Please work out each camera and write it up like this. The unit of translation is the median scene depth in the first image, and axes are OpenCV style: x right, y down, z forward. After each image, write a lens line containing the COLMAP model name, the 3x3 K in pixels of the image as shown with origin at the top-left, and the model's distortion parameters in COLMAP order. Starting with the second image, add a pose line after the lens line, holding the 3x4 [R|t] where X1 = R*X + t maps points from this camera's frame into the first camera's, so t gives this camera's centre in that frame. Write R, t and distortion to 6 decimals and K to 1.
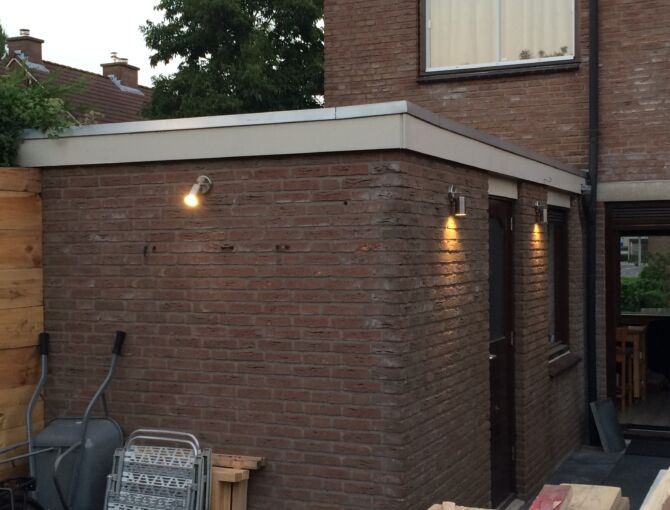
lens RADIAL K [[962.7, 0, 334.1], [0, 962.7, 253.4], [0, 0, 1]] dist [0.060276, 0.000000]
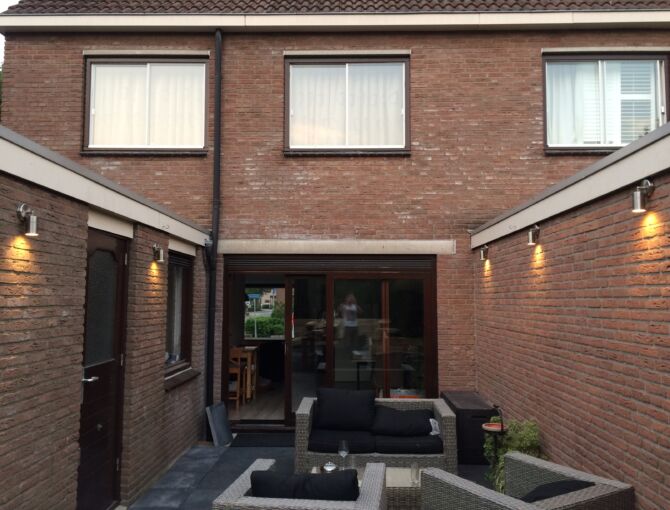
lens RADIAL K [[579.3, 0, 334.7], [0, 579.3, 254.7], [0, 0, 1]] dist [0.064421, -0.080896]
pose [[0.918923, 0.040739, 0.392327, 0.106666], [-0.007472, 0.996271, -0.085952, 0.016794], [-0.394366, 0.076052, 0.915801, 0.201011]]
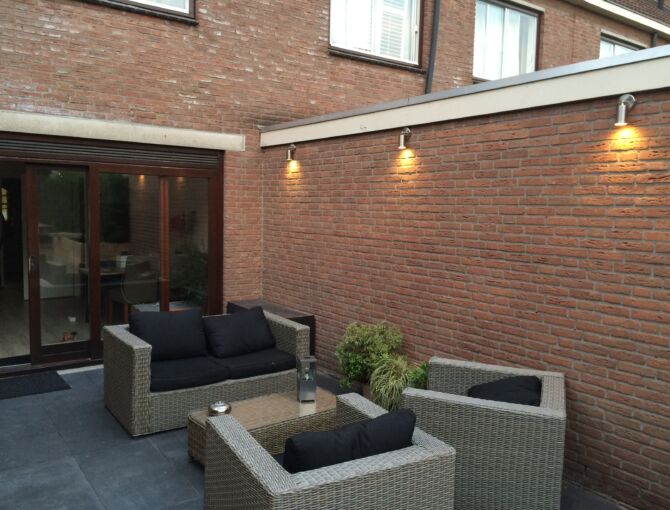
lens RADIAL K [[579.3, 0, 336.8], [0, 579.3, 255.6], [0, 0, 1]] dist [0.064421, -0.080896]
pose [[0.493189, -0.055557, 0.868146, 0.005107], [-0.019935, 0.996975, 0.075126, 0.017656], [-0.869694, -0.054358, 0.490590, 0.399260]]
